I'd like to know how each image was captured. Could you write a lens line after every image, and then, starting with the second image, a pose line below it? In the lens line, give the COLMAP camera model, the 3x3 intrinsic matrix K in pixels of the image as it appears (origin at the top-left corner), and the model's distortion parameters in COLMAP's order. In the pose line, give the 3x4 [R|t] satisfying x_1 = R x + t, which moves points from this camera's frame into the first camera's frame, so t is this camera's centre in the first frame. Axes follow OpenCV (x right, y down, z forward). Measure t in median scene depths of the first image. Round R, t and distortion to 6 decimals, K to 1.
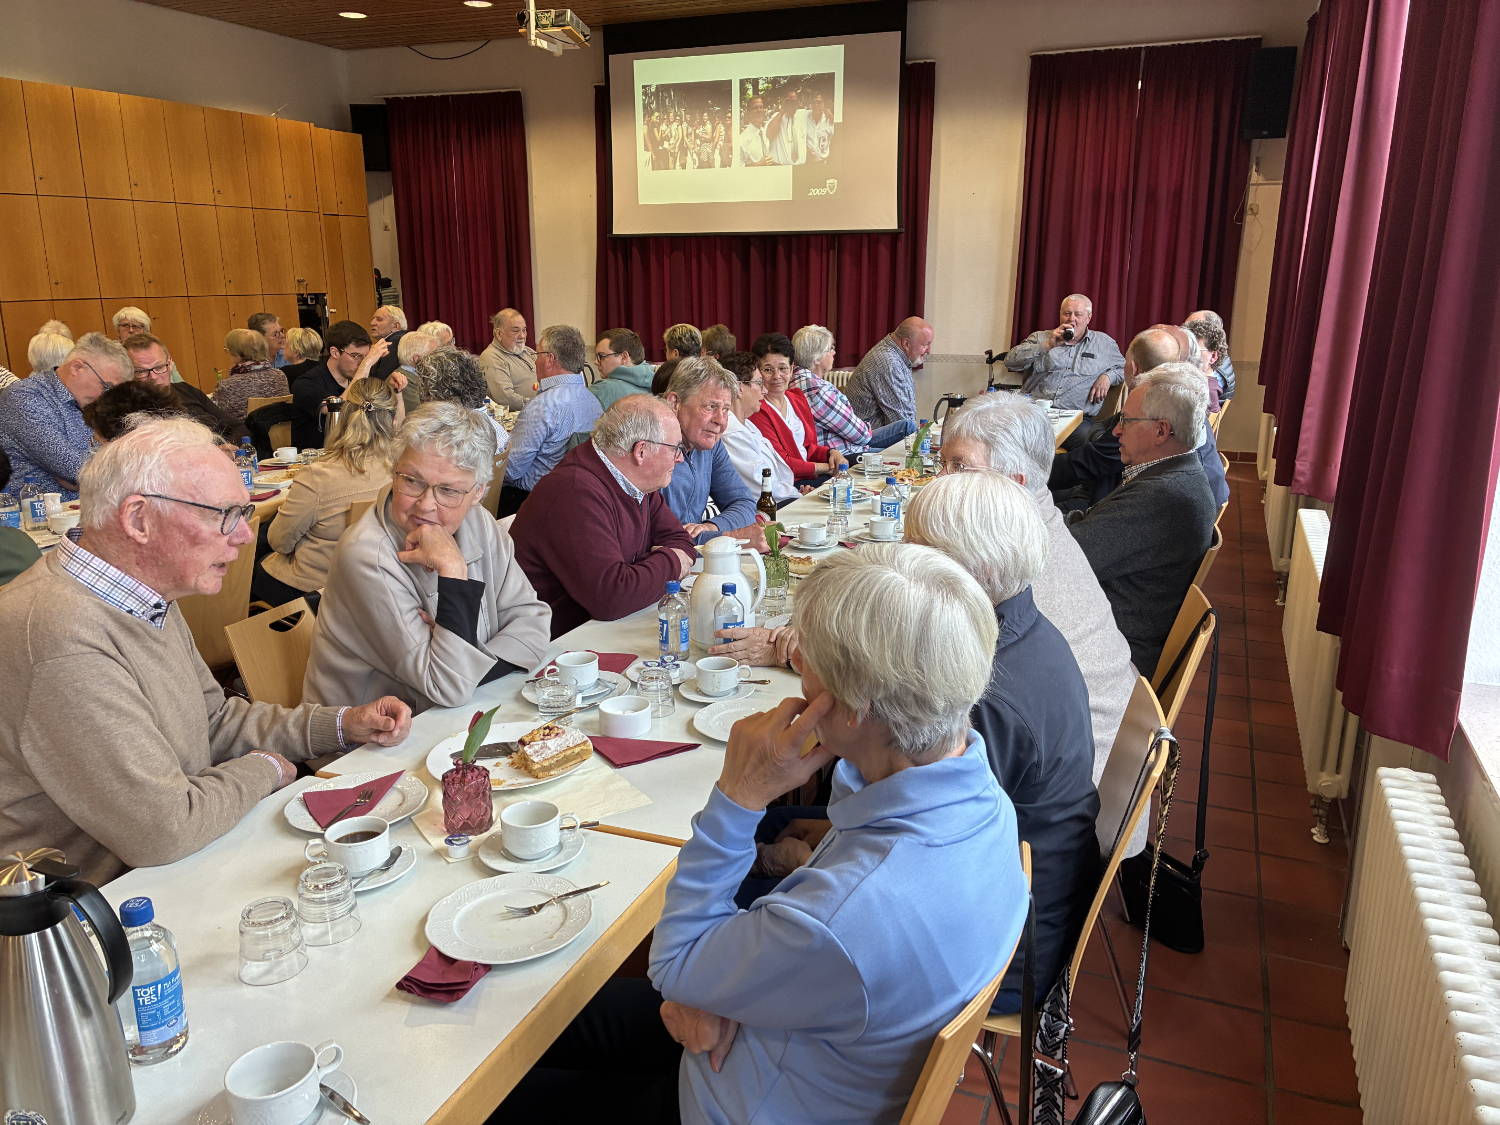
lens RADIAL K [[1135.1, 0, 738.3], [0, 1135.1, 577.3], [0, 0, 1]] dist [0.045956, -0.048672]
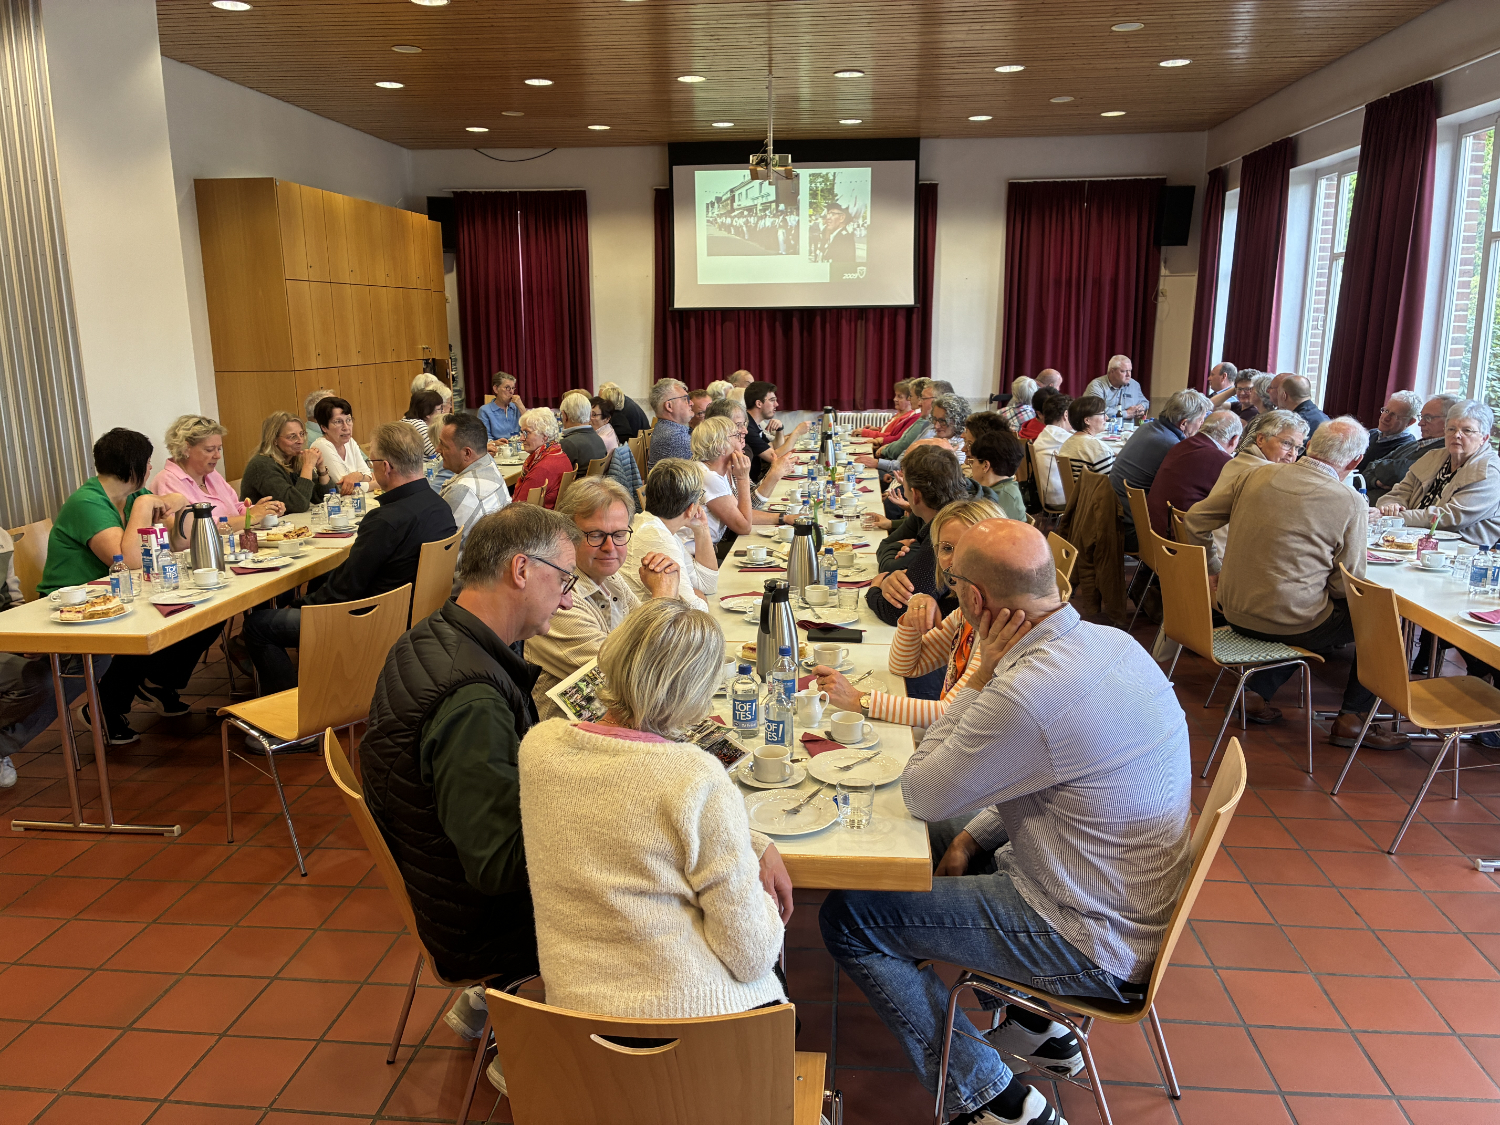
lens RADIAL K [[1135.1, 0, 748.7], [0, 1135.1, 559.2], [0, 0, 1]] dist [0.045956, -0.048672]
pose [[0.958568, -0.062021, 0.278032, -0.411410], [0.078717, 0.995678, -0.049285, 0.035508], [-0.273773, 0.069129, 0.959307, -0.182039]]
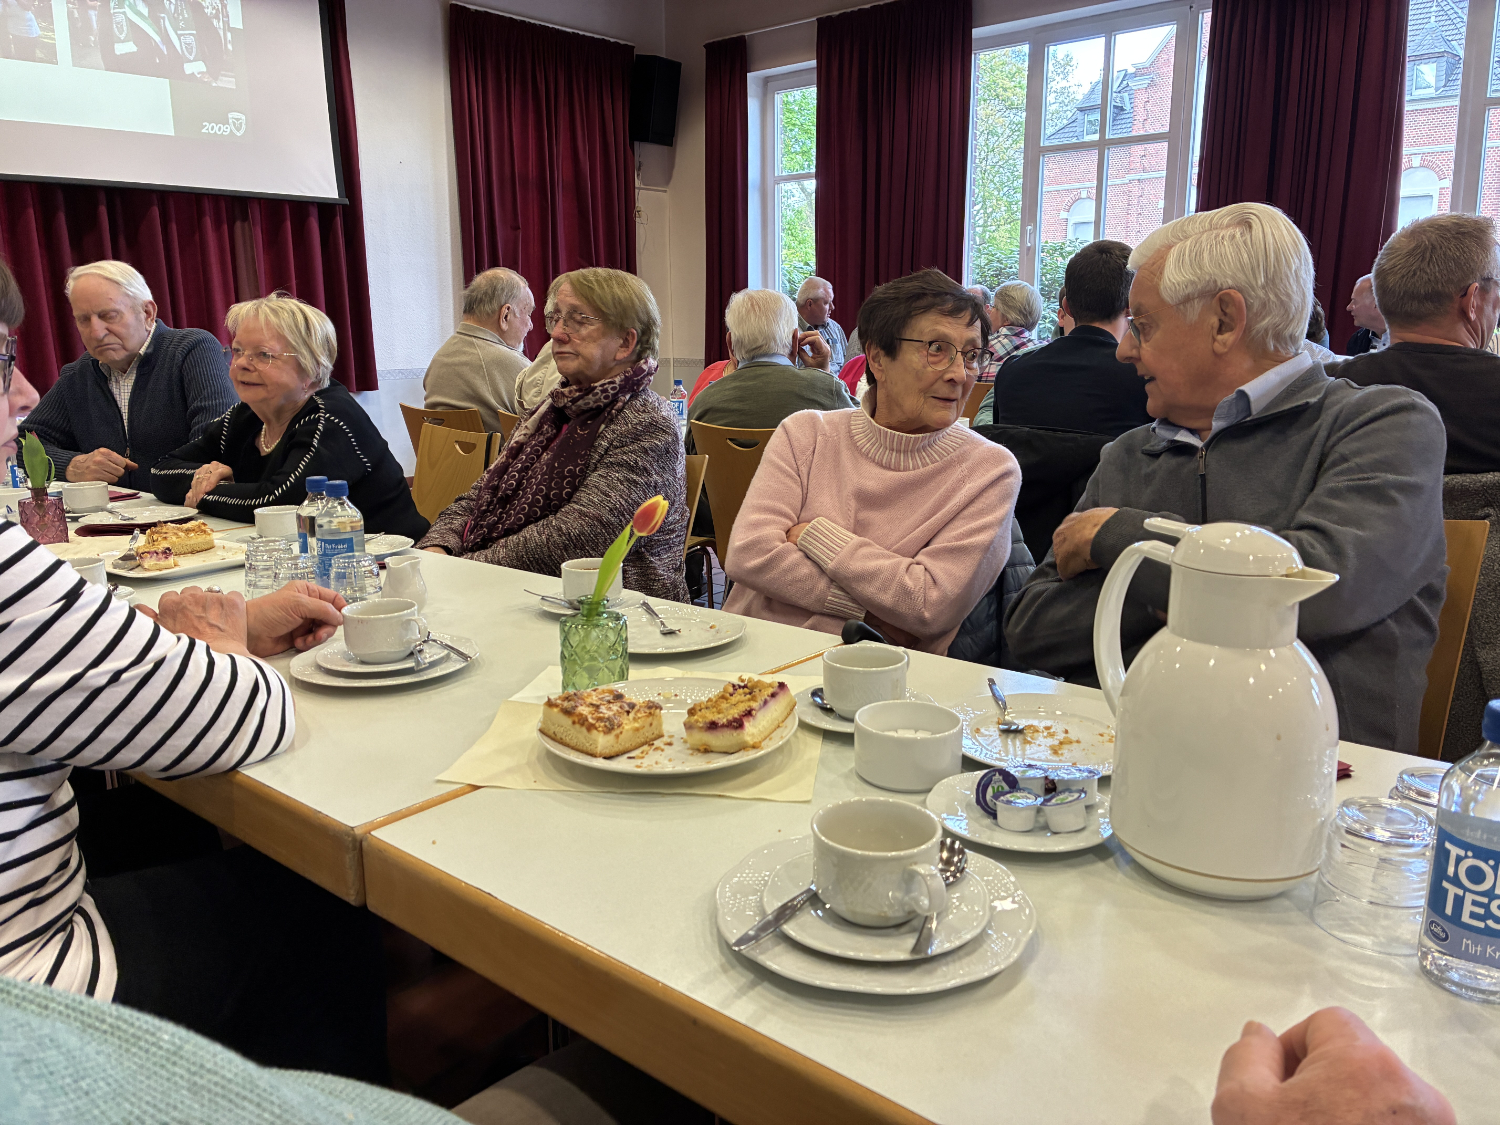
lens RADIAL K [[1135.1, 0, 745.5], [0, 1135.1, 563.8], [0, 0, 1]] dist [0.045956, -0.048672]
pose [[0.333378, -0.203170, 0.920642, -0.465483], [0.252068, 0.960164, 0.120615, -0.103640], [-0.908472, 0.191854, 0.371310, 0.525090]]
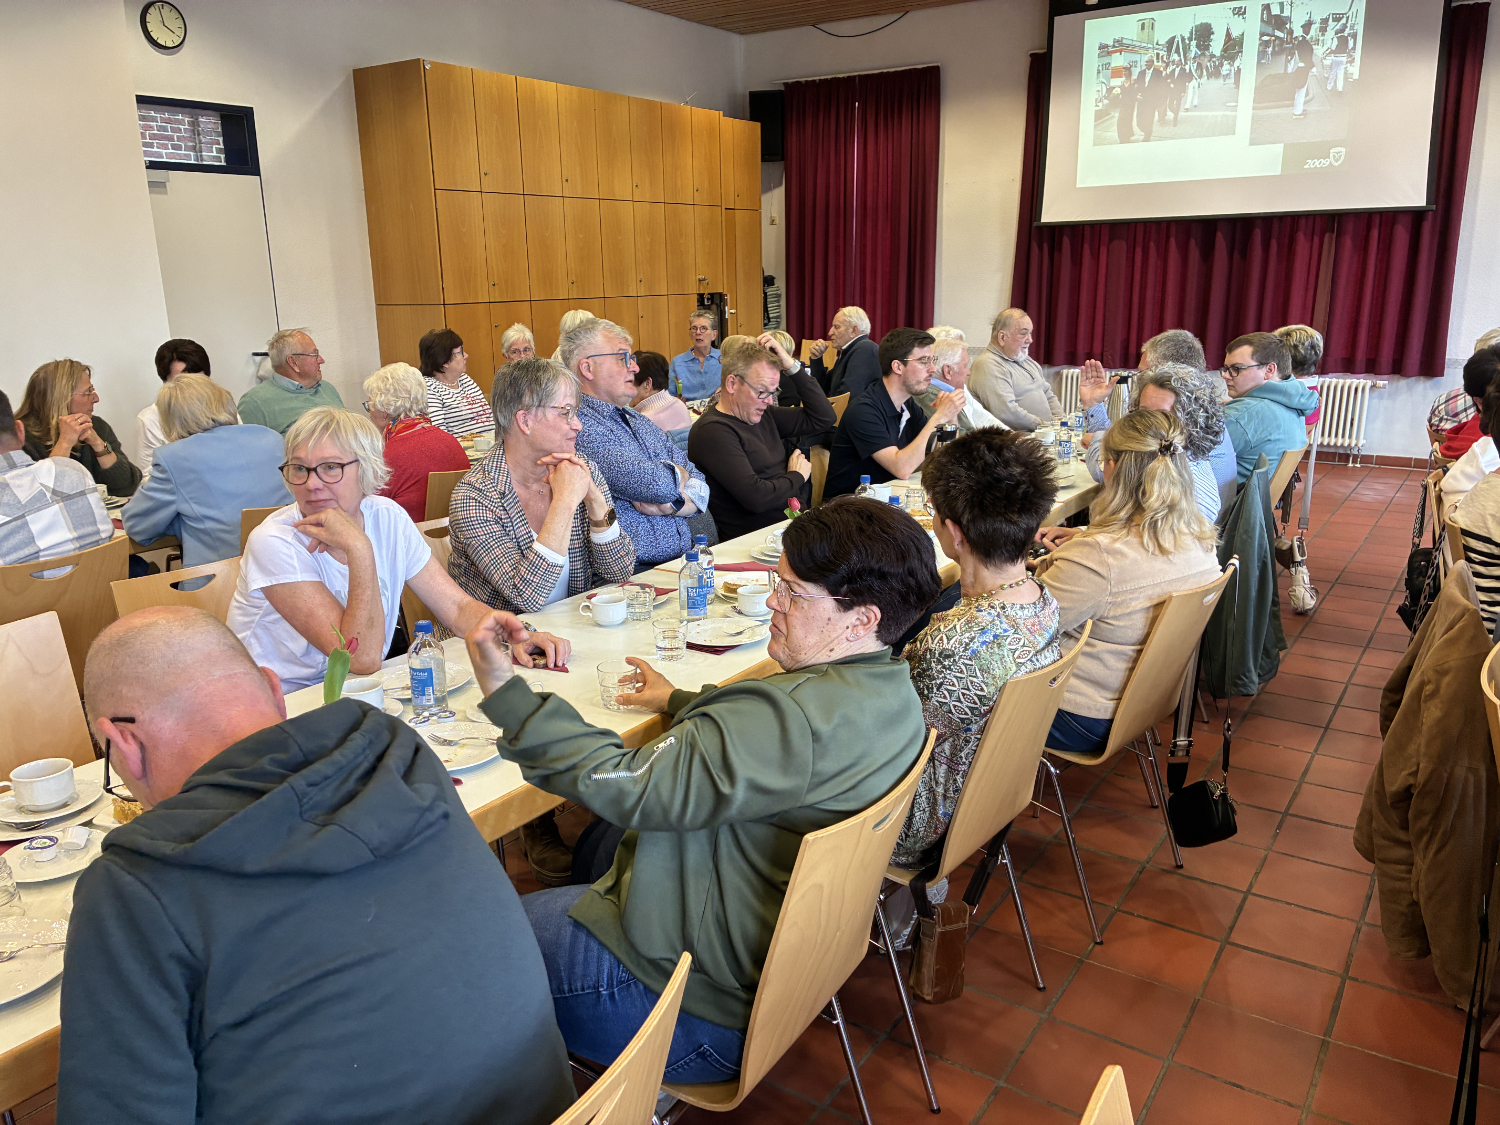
lens RADIAL K [[1135.1, 0, 734.3], [0, 1135.1, 565.6], [0, 0, 1]] dist [0.045956, -0.048672]
pose [[0.976896, 0.043679, -0.209203, -0.153805], [-0.045203, 0.998975, -0.002509, -0.024337], [0.208878, 0.011907, 0.977869, 0.096857]]
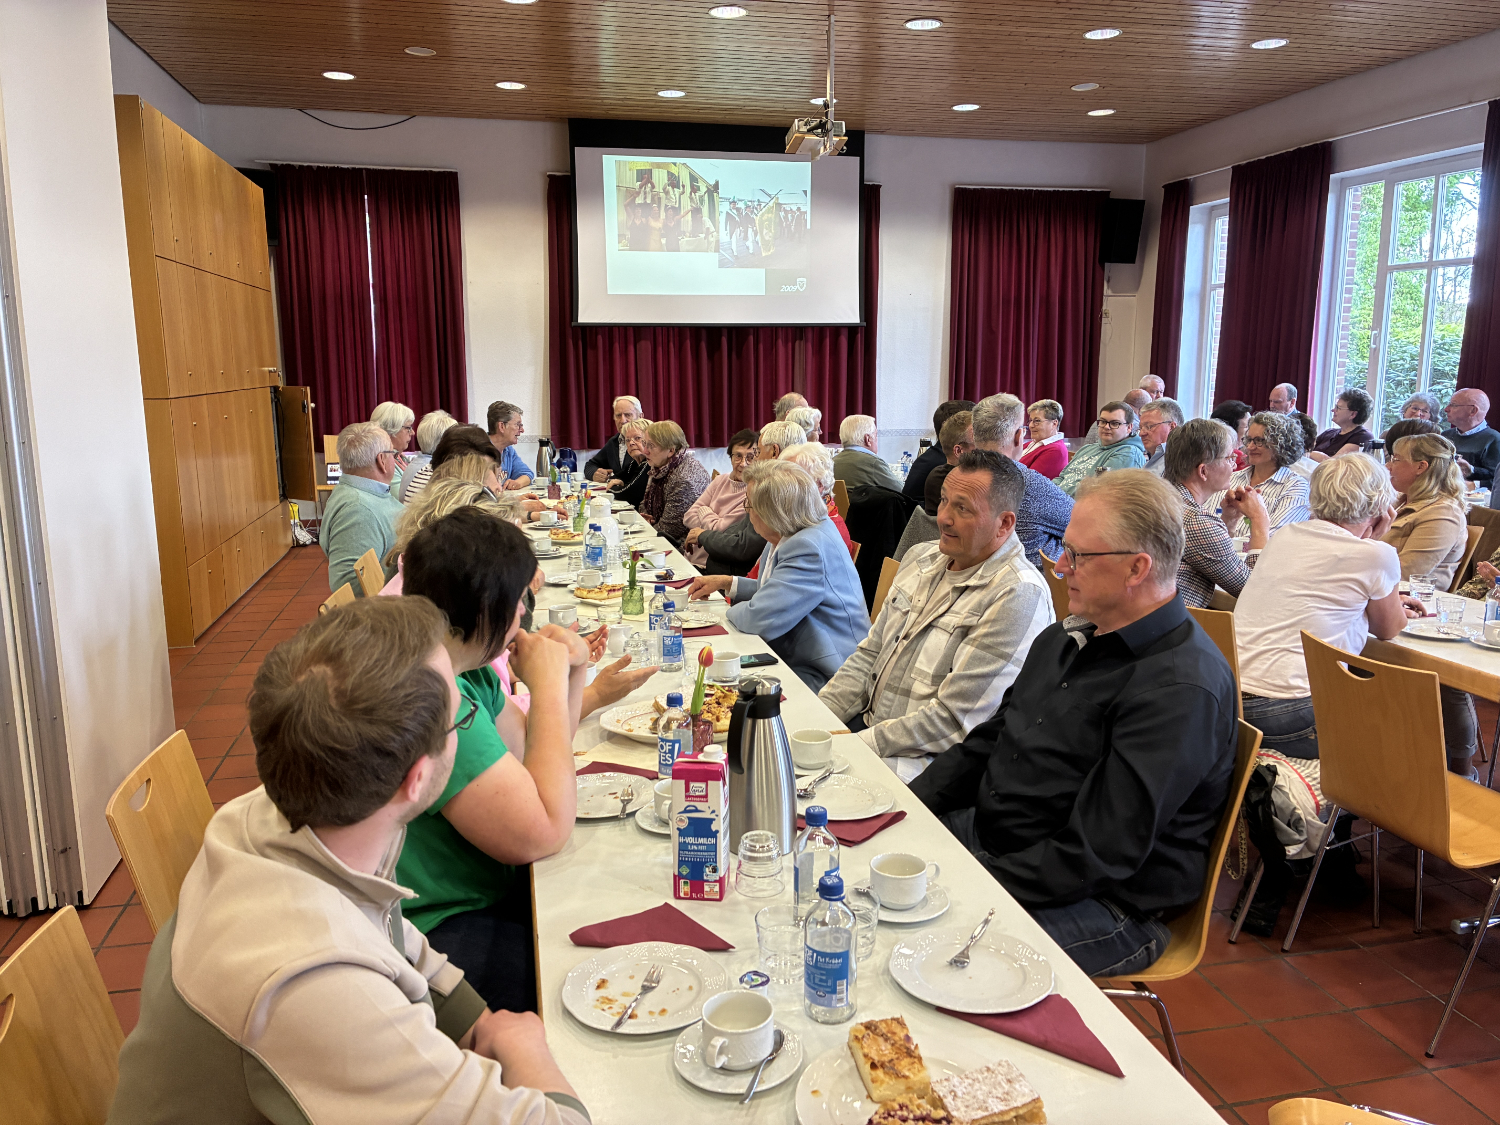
lens RADIAL K [[1135.1, 0, 751.6], [0, 1135.1, 554.0], [0, 0, 1]] dist [0.045956, -0.048672]
pose [[0.821786, -0.096245, 0.561610, -0.586836], [0.151153, 0.987141, -0.052008, -0.033804], [-0.549383, 0.127629, 0.825766, 0.145233]]
